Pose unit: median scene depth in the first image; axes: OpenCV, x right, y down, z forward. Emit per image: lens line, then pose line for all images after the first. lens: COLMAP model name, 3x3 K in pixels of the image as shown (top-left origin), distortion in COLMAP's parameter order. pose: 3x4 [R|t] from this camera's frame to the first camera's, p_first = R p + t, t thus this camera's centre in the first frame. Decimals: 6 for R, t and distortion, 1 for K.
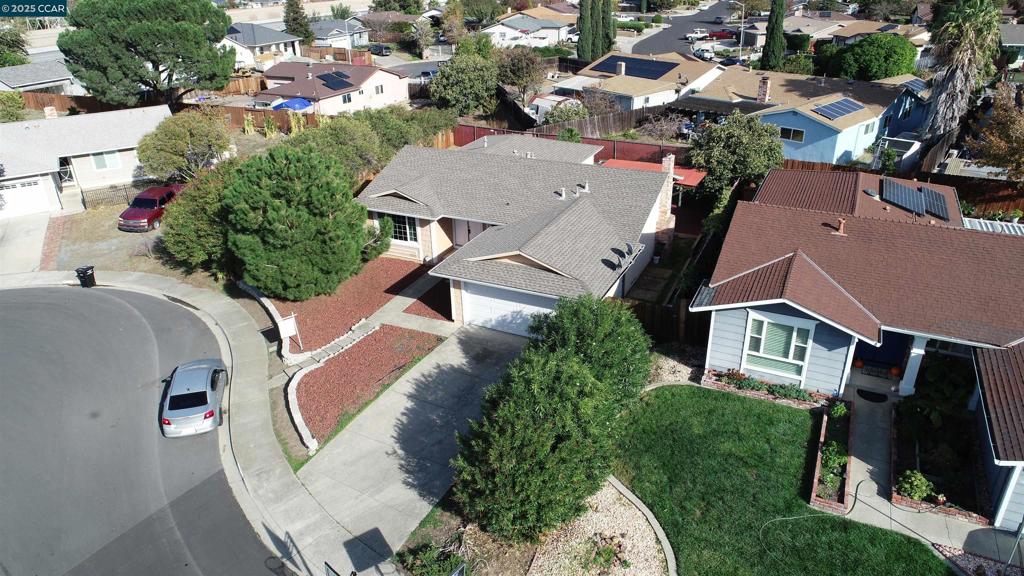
lens RADIAL K [[685.1, 0, 512.0], [0, 685.1, 288.0], [0, 0, 1]] dist [-0.005166, 0.000914]
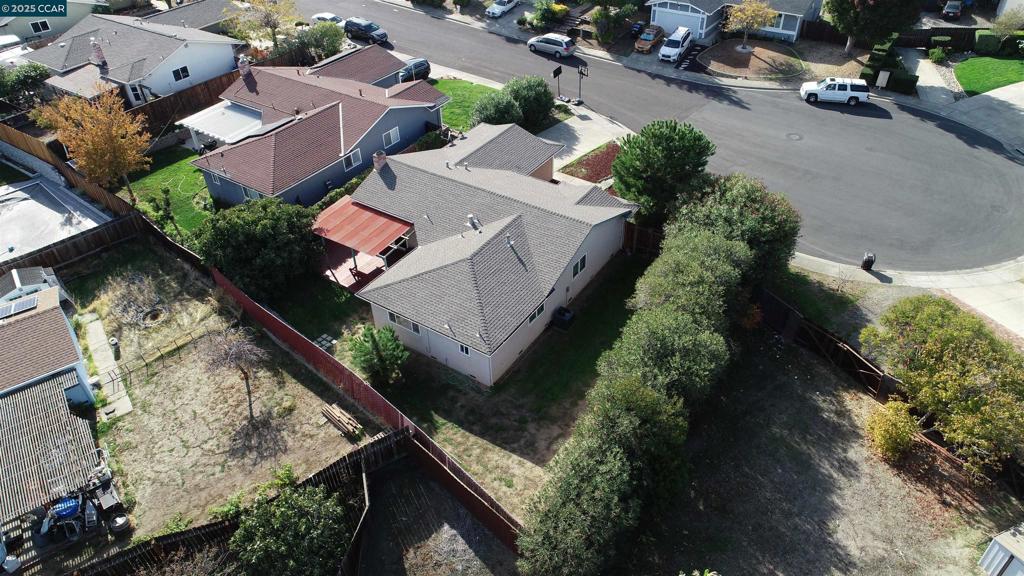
lens RADIAL K [[696.8, 0, 512.0], [0, 696.8, 288.0], [0, 0, 1]] dist [-0.005376, -0.002015]
pose [[-0.987868, -0.046682, 0.148112, -0.302103], [0.112332, 0.443746, 0.889084, -1.642927], [-0.107229, 0.894936, -0.433119, 2.395490]]
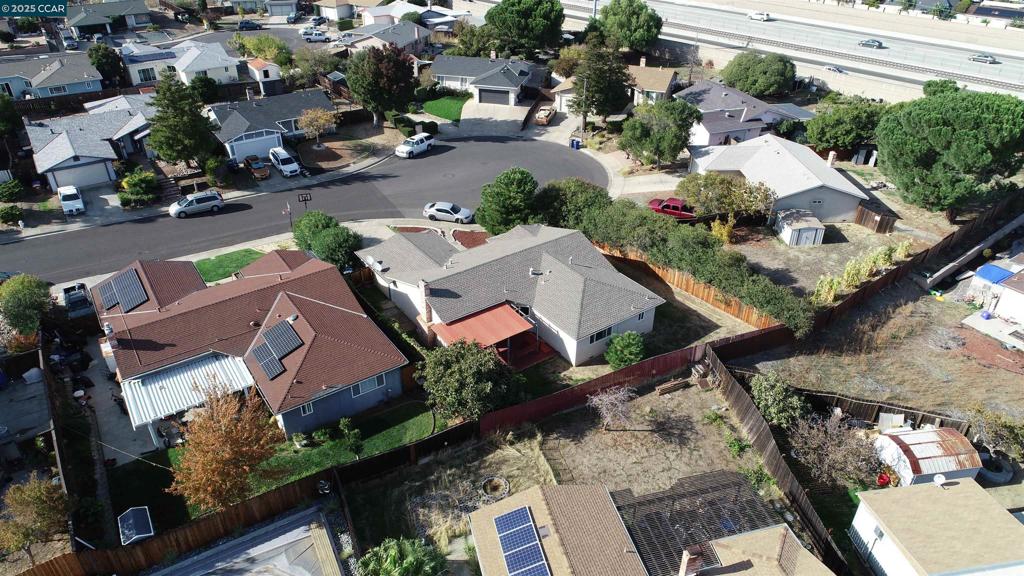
lens RADIAL K [[696.8, 0, 512.0], [0, 696.8, 288.0], [0, 0, 1]] dist [-0.005376, -0.002015]
pose [[-0.481663, 0.479578, -0.733489, 1.660497], [-0.369816, 0.647570, 0.666250, -1.663520], [0.794504, 0.592164, -0.134555, 1.836365]]
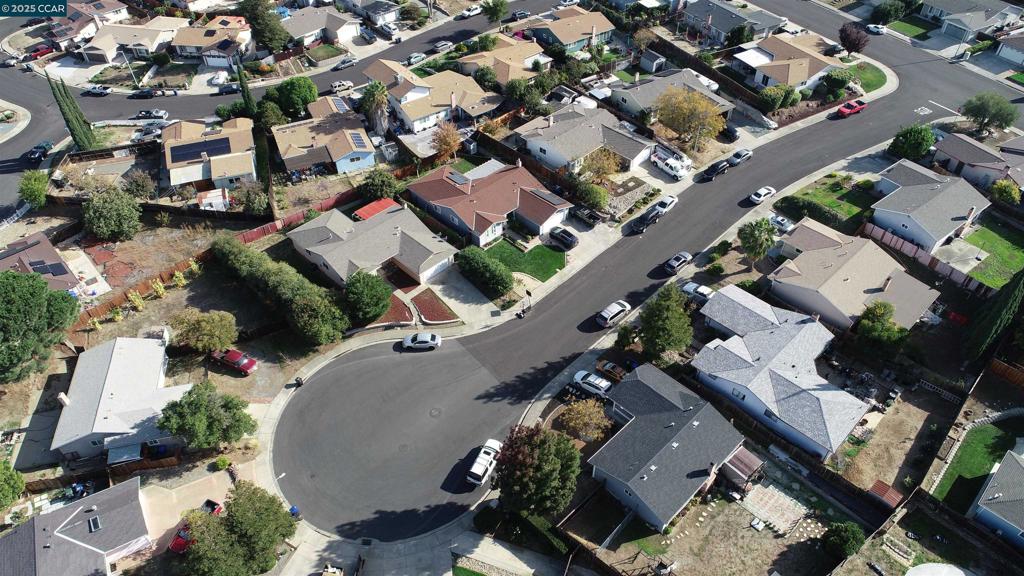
lens RADIAL K [[680.0, 0, 512.0], [0, 680.0, 288.0], [0, 0, 1]] dist [0.000995, 0.002287]
pose [[0.328623, -0.633187, 0.700772, -2.650176], [0.413456, 0.763553, 0.496025, -1.625647], [-0.849153, 0.126733, 0.512716, -1.220324]]
